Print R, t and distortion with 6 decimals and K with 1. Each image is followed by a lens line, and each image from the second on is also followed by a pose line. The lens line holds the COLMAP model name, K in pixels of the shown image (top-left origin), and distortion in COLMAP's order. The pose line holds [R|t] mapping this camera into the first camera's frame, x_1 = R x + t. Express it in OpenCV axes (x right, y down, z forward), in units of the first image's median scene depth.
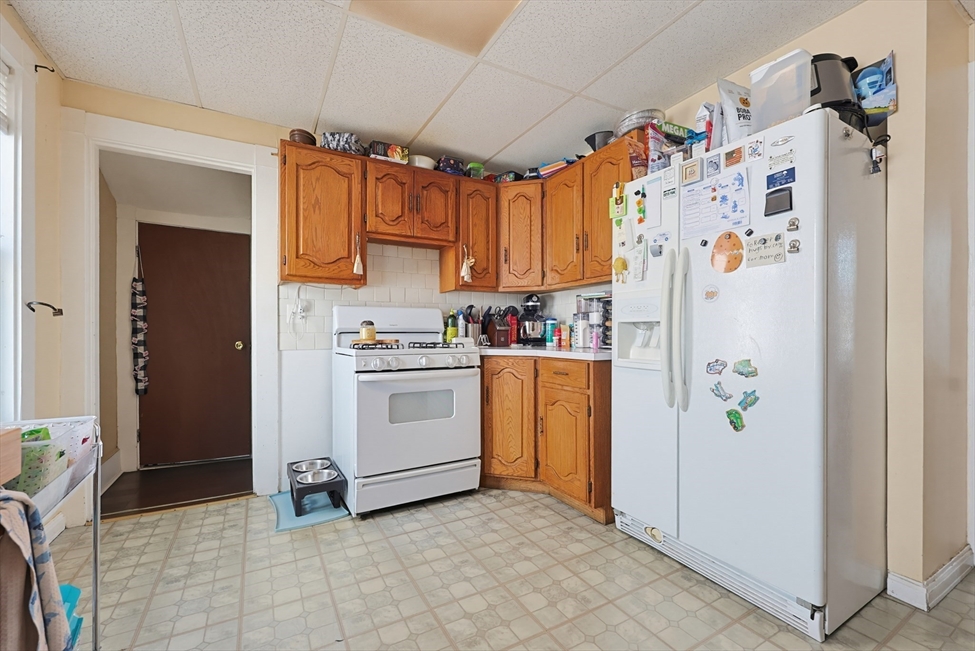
lens RADIAL K [[420.2, 0, 484.9], [0, 420.2, 325.6], [0, 0, 1]] dist [-0.000130, 0.000115]
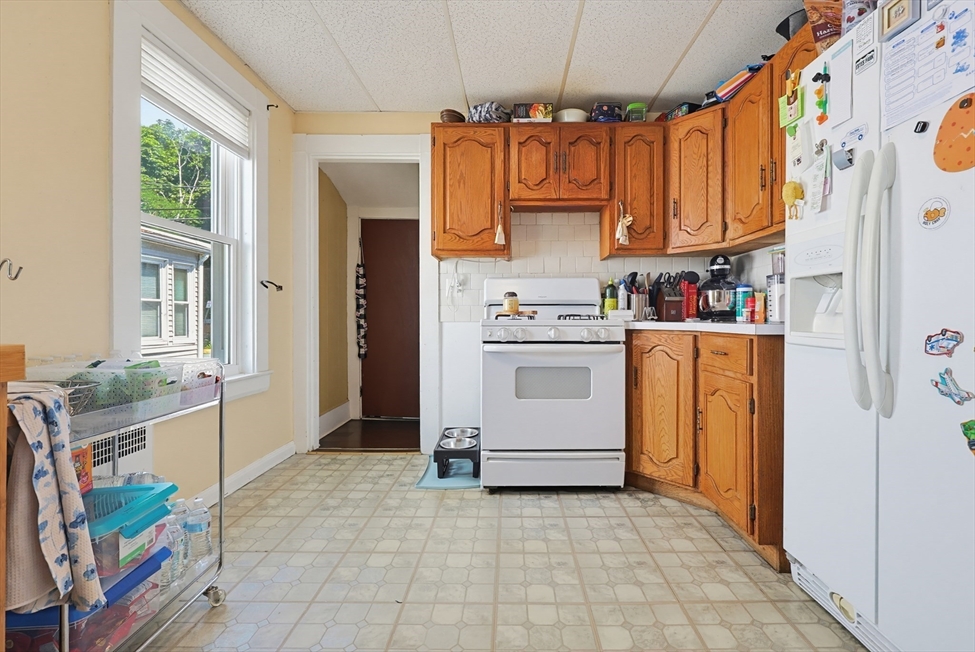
lens RADIAL K [[432.0, 0, 498.0], [0, 432.0, 312.1], [0, 0, 1]] dist [-0.000903, 0.000277]
pose [[0.866227, -0.002849, -0.499642, 0.199887], [0.005773, 0.999974, 0.004308, 0.031820], [0.499617, -0.006616, 0.866221, 0.126608]]
